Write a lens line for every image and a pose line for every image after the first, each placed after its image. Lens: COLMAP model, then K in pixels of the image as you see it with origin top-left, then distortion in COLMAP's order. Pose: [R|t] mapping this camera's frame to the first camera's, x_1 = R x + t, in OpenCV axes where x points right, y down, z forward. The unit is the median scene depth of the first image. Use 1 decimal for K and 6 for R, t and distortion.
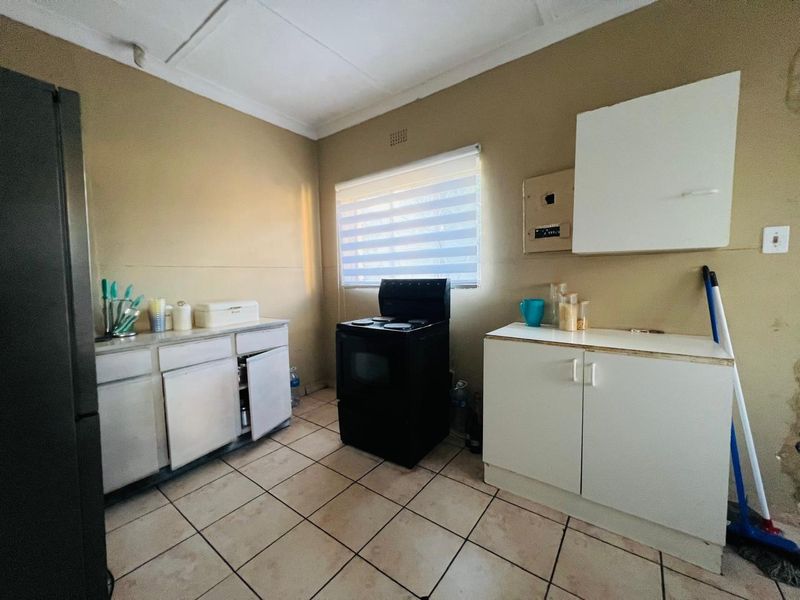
lens RADIAL K [[321.1, 0, 400.3], [0, 321.1, 299.6], [0, 0, 1]] dist [-0.002969, 0.001070]
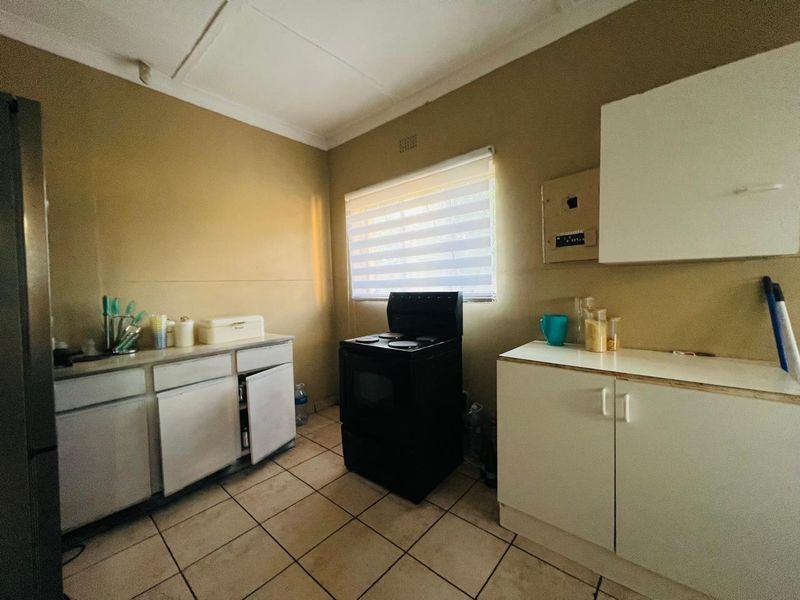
lens RADIAL K [[321.1, 0, 400.3], [0, 321.1, 299.9], [0, 0, 1]] dist [-0.002969, 0.001070]
pose [[0.997173, -0.005204, -0.074956, 0.056282], [0.003144, 0.999615, -0.027567, -0.020561], [0.075070, 0.027253, 0.996806, 0.084390]]
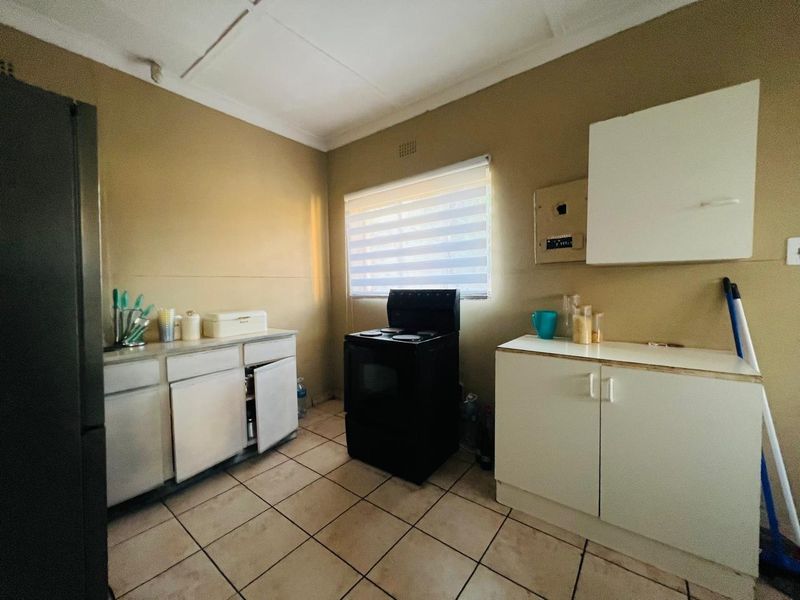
lens RADIAL K [[321.1, 0, 400.3], [0, 321.1, 299.5], [0, 0, 1]] dist [-0.002969, 0.001070]
pose [[0.999784, 0.004383, -0.020304, -0.009049], [-0.004993, 0.999535, -0.030082, -0.004324], [0.020163, 0.030176, 0.999341, 0.013136]]
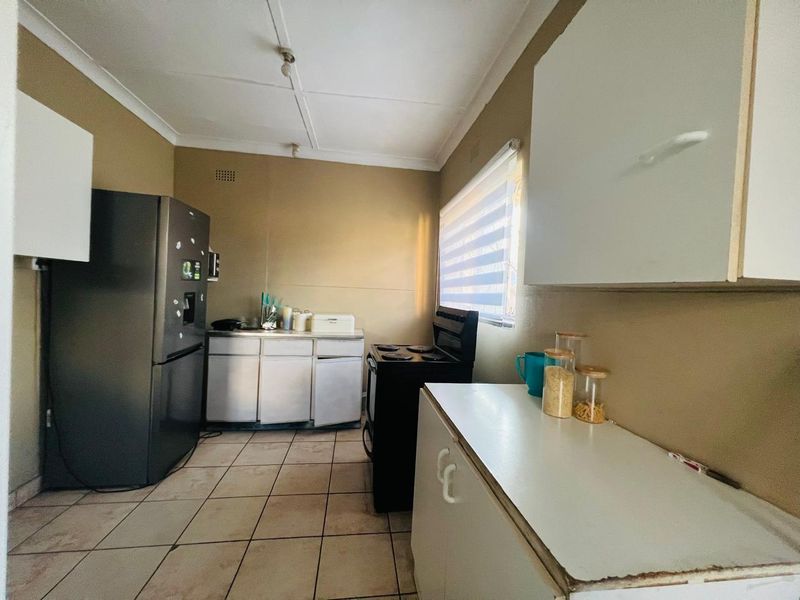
lens RADIAL K [[321.1, 0, 398.0], [0, 321.1, 298.7], [0, 0, 1]] dist [-0.002969, 0.001070]
pose [[0.699288, 0.060211, -0.712299, 0.706637], [-0.109294, 0.993736, -0.023297, -0.067819], [0.706435, 0.094141, 0.701489, 0.344879]]
